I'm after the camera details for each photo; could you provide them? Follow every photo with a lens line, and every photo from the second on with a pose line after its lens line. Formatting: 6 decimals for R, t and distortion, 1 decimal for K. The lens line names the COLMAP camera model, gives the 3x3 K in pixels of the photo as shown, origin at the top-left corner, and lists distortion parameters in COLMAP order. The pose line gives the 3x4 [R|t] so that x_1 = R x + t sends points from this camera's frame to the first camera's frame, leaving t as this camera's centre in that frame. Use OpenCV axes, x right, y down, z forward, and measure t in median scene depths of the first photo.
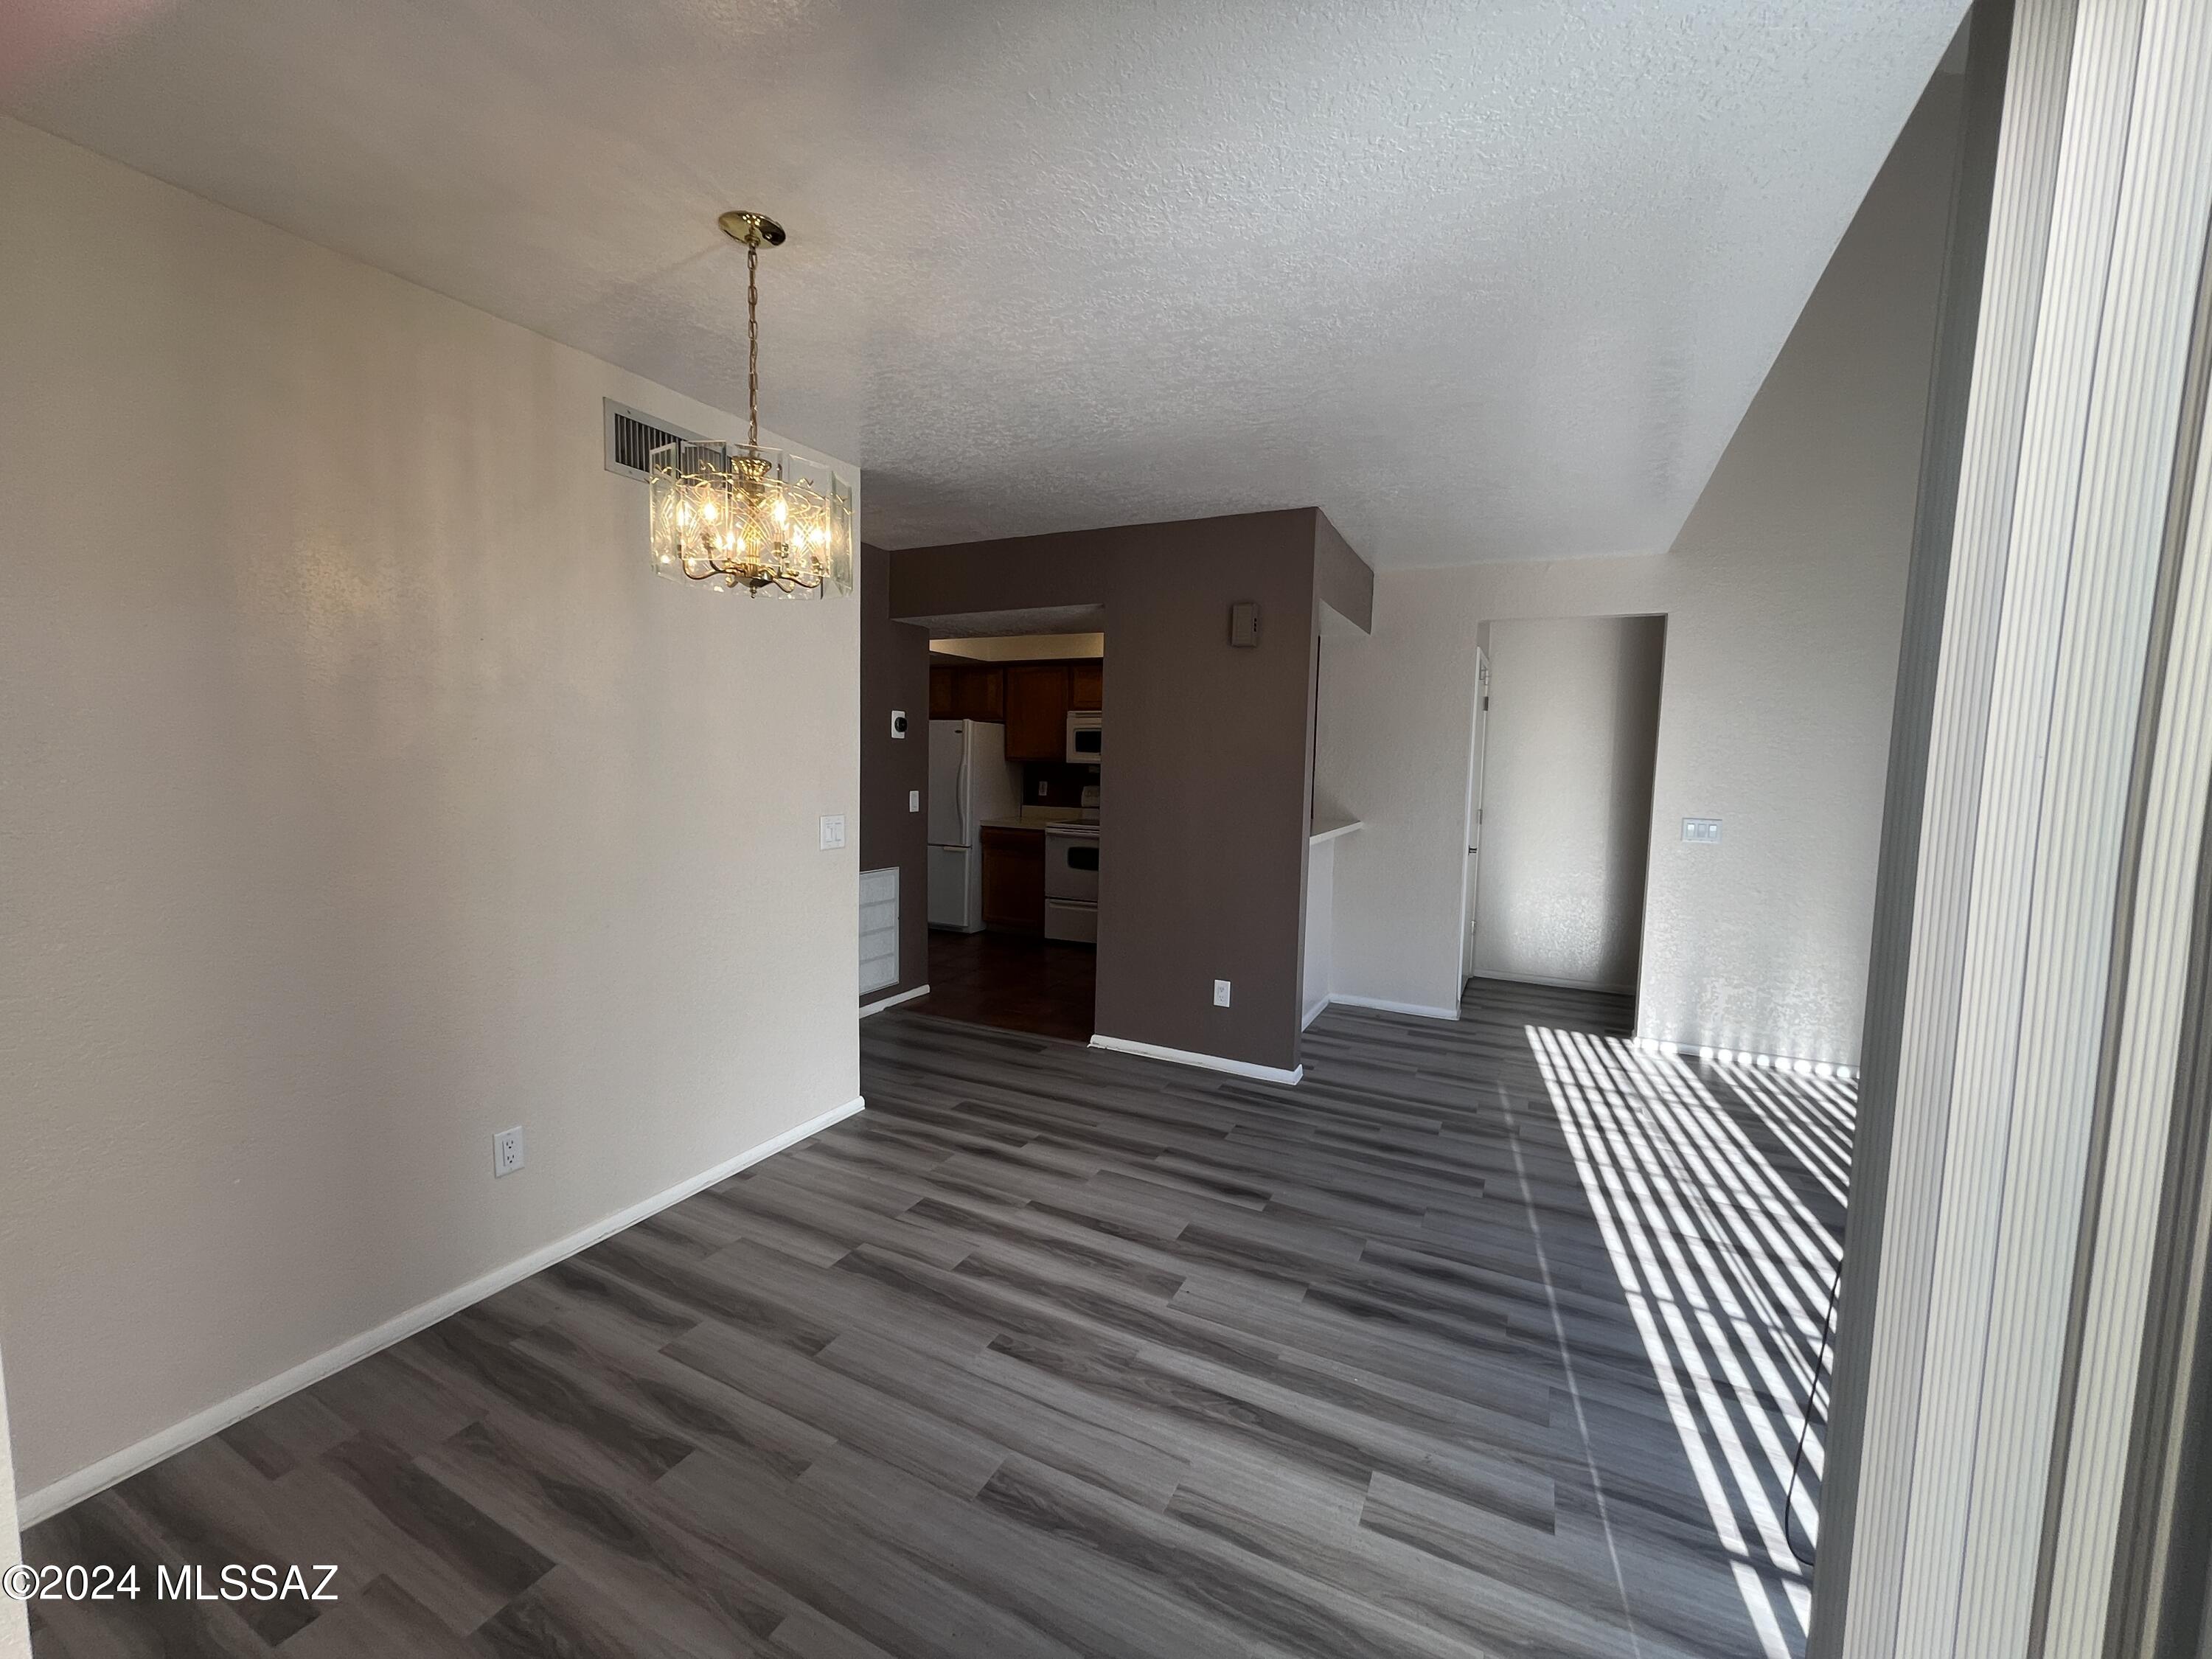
lens RADIAL K [[894.6, 0, 1101.5], [0, 894.6, 822.9], [0, 0, 1]] dist [-0.006347, -0.000292]
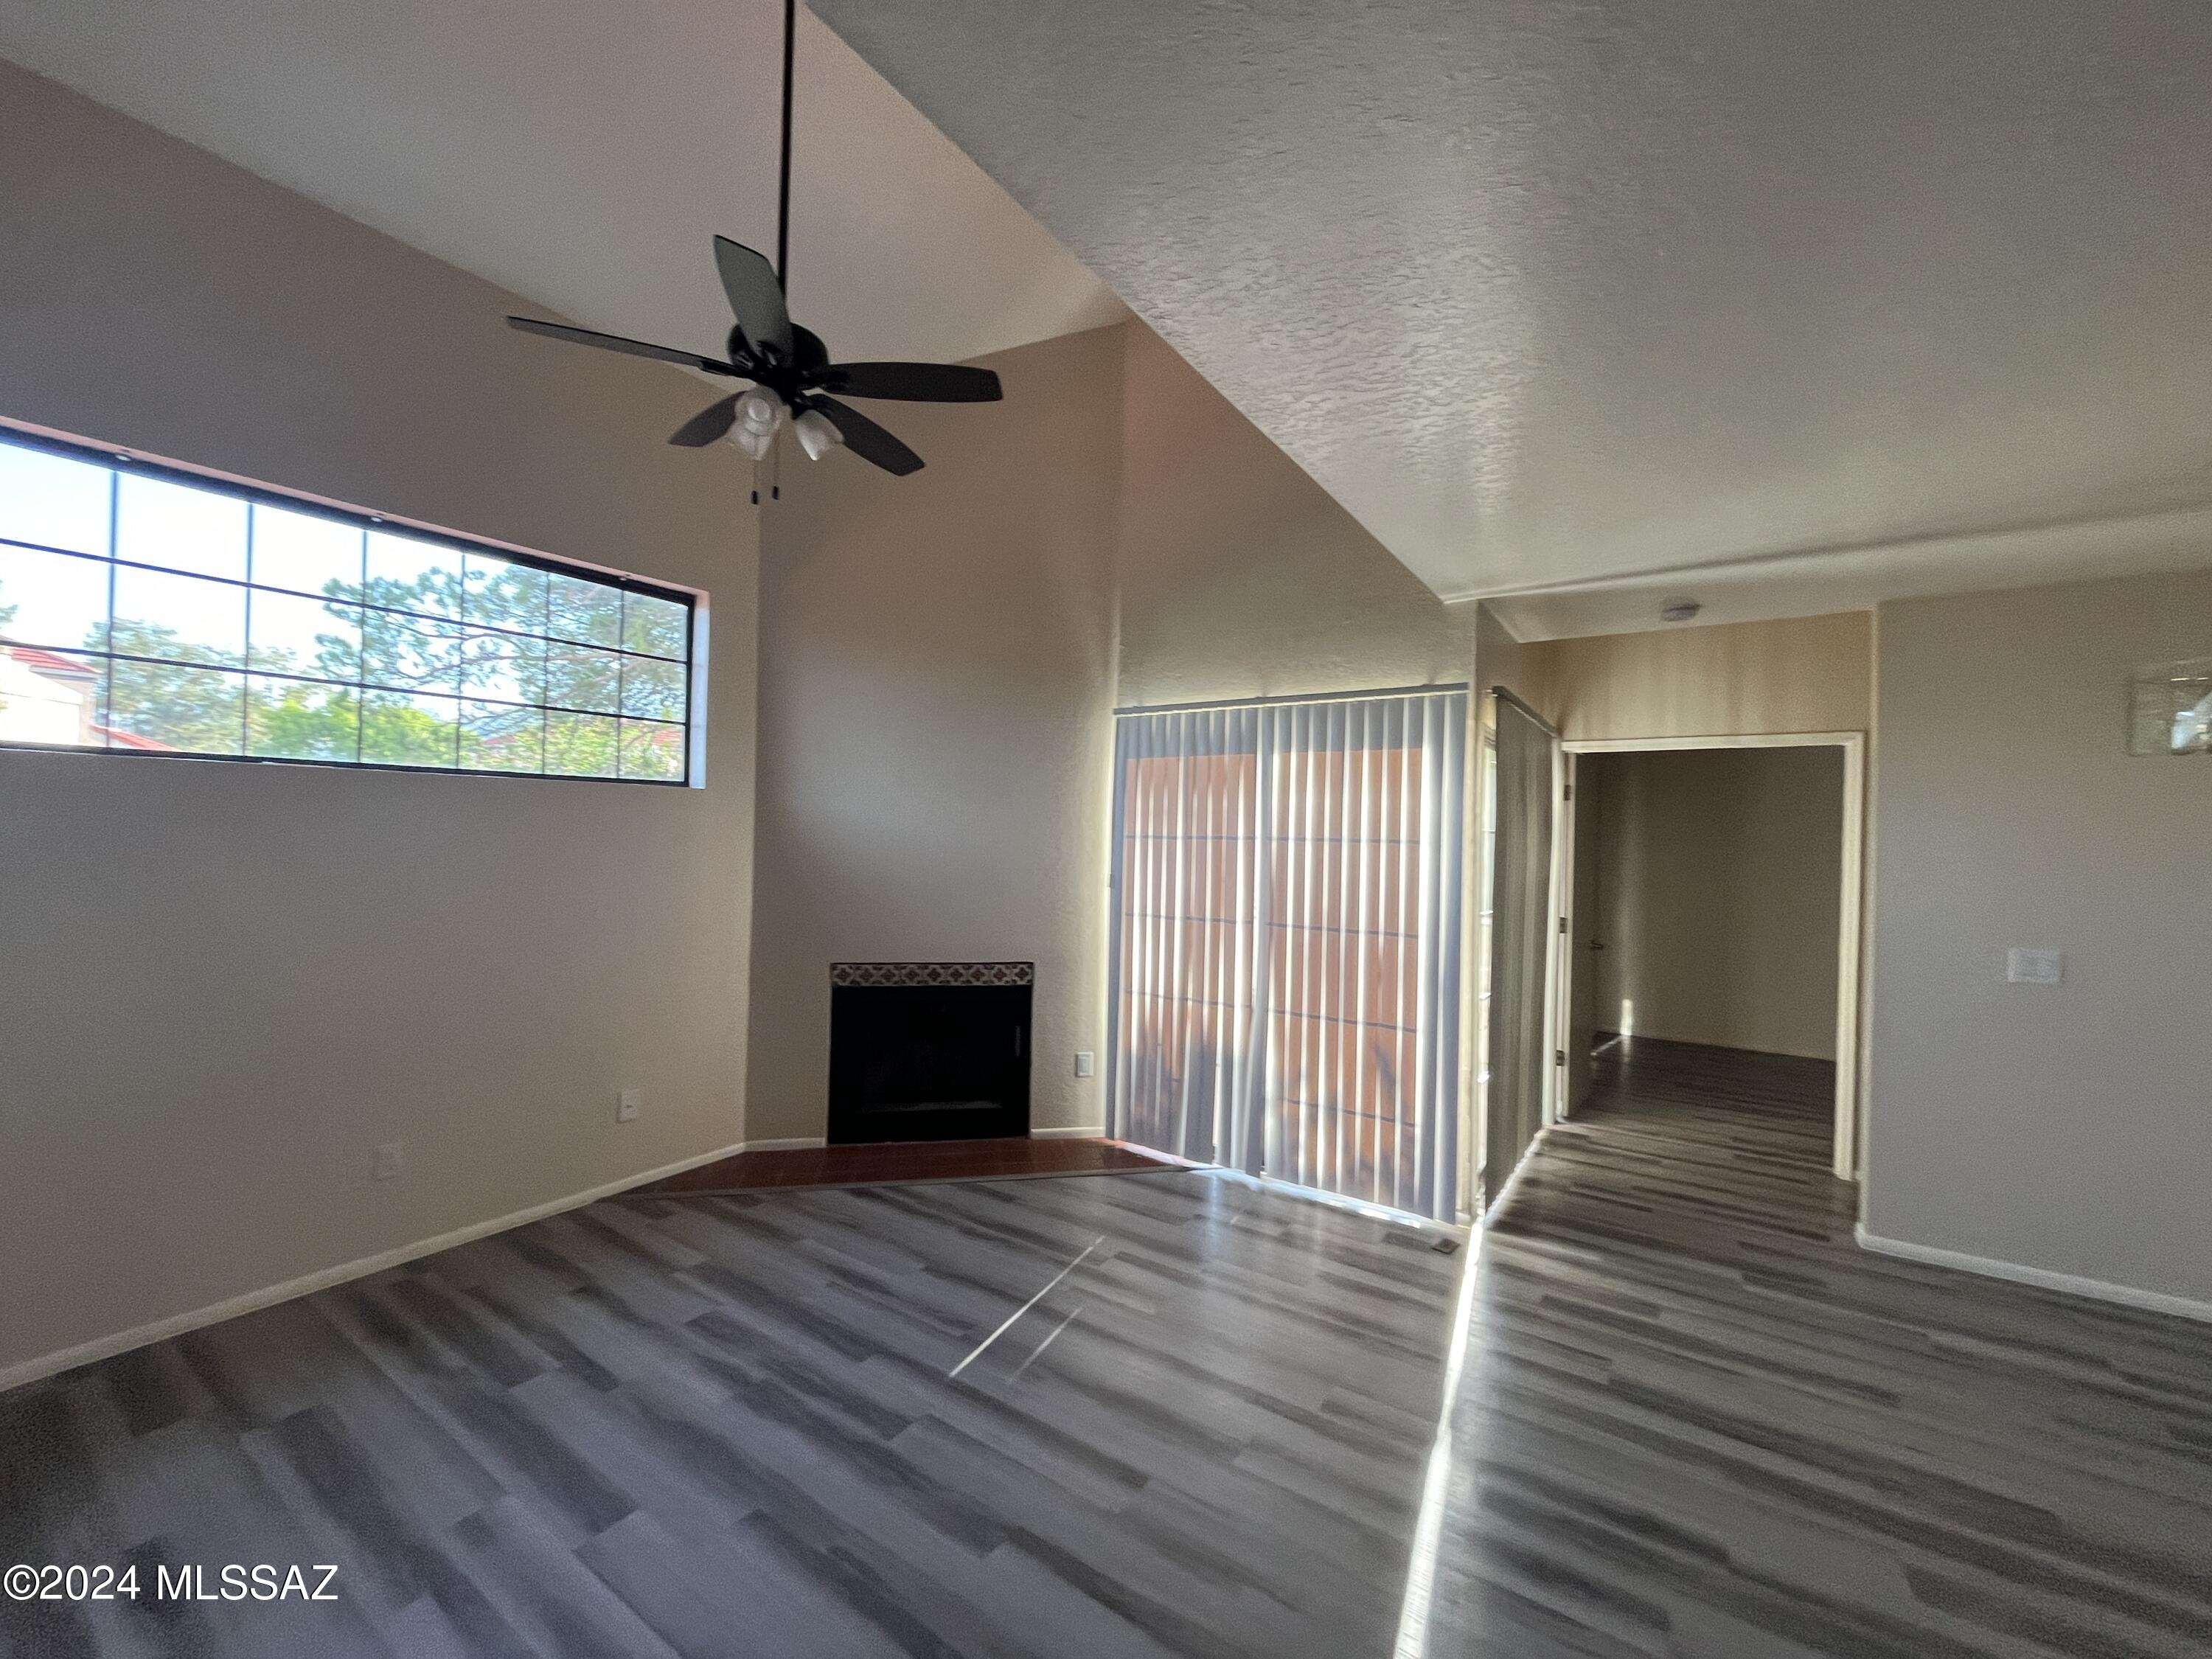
lens RADIAL K [[894.6, 0, 1112.7], [0, 894.6, 823.0], [0, 0, 1]] dist [-0.006347, -0.000292]
pose [[-0.991091, -0.045262, 0.125259, 0.600876], [-0.036537, 0.996800, 0.071092, -0.135919], [-0.128076, 0.065882, -0.989574, 1.548074]]
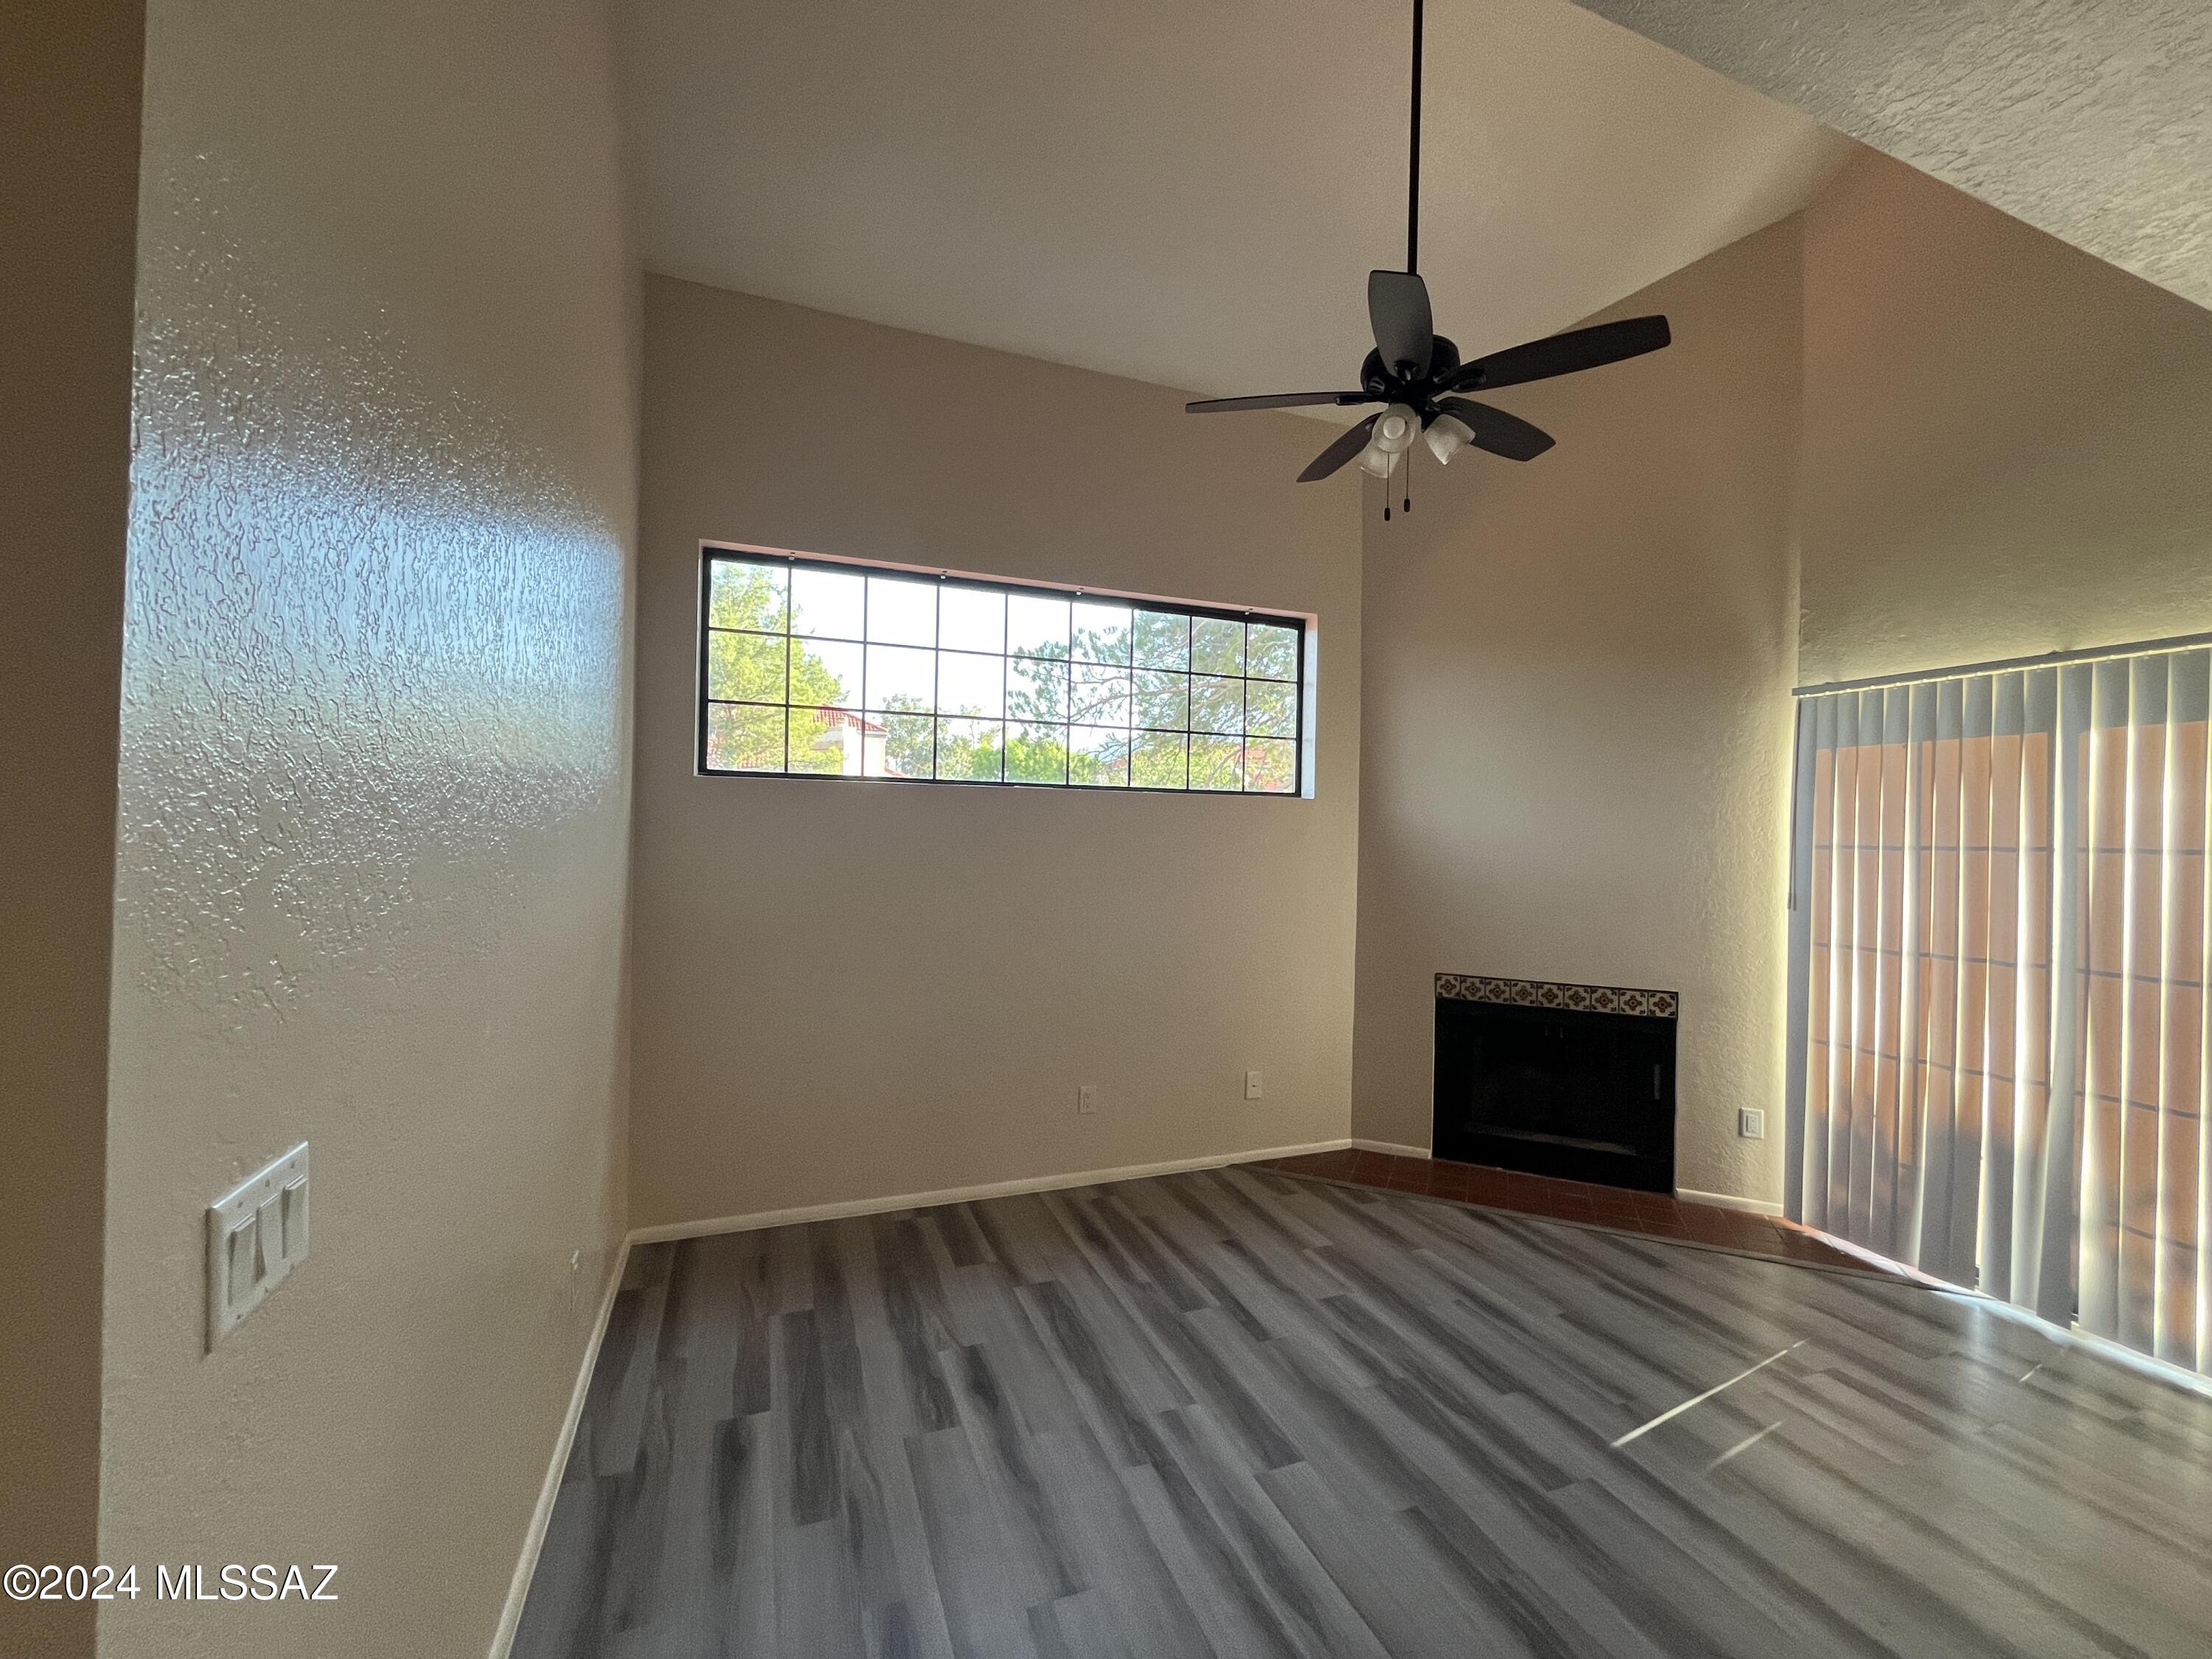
lens RADIAL K [[894.6, 0, 1098.8], [0, 894.6, 823.2], [0, 0, 1]] dist [-0.006347, -0.000292]
pose [[-0.736883, -0.036053, 0.675058, 0.668611], [0.013499, 0.997593, 0.068014, -0.132336], [-0.675886, 0.059231, -0.734623, 1.585000]]
